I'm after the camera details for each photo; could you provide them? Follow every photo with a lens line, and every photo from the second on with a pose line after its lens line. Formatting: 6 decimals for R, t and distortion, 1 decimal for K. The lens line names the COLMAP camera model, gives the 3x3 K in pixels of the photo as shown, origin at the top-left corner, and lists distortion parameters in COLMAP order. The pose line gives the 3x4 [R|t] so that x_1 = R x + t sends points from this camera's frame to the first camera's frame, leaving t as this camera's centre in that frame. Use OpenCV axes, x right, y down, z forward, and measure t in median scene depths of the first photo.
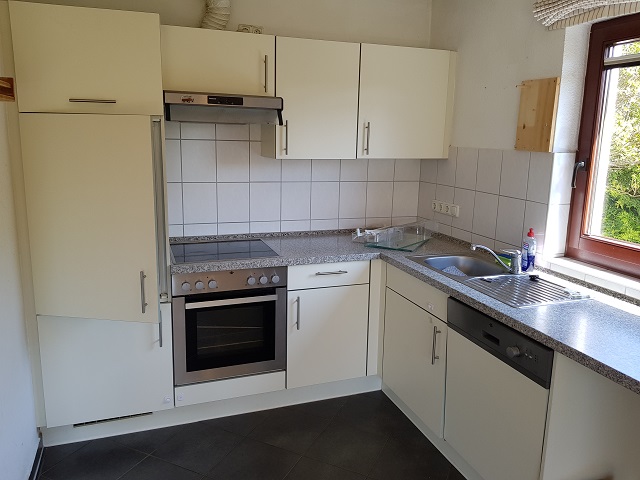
lens RADIAL K [[493.6, 0, 319.4], [0, 493.6, 238.7], [0, 0, 1]] dist [-0.006376, 0.016130]
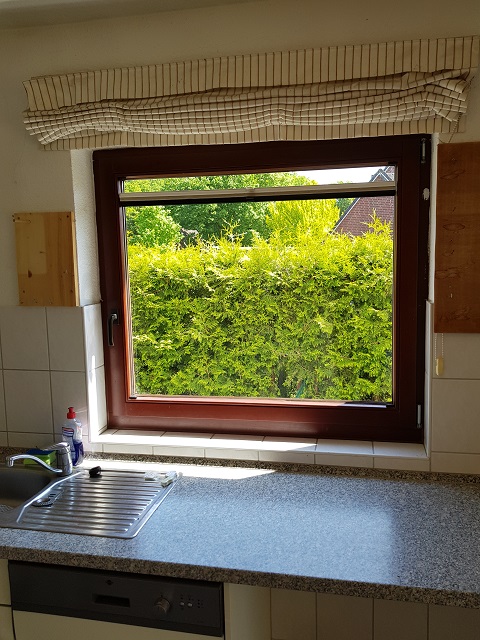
lens RADIAL K [[493.6, 0, 240.6], [0, 493.6, 321.0], [0, 0, 1]] dist [-0.006376, 0.016130]
pose [[0.521406, -0.128645, 0.843556, -0.053657], [0.209631, 0.977586, 0.019511, -0.114317], [-0.827158, 0.166662, 0.536687, 0.379773]]
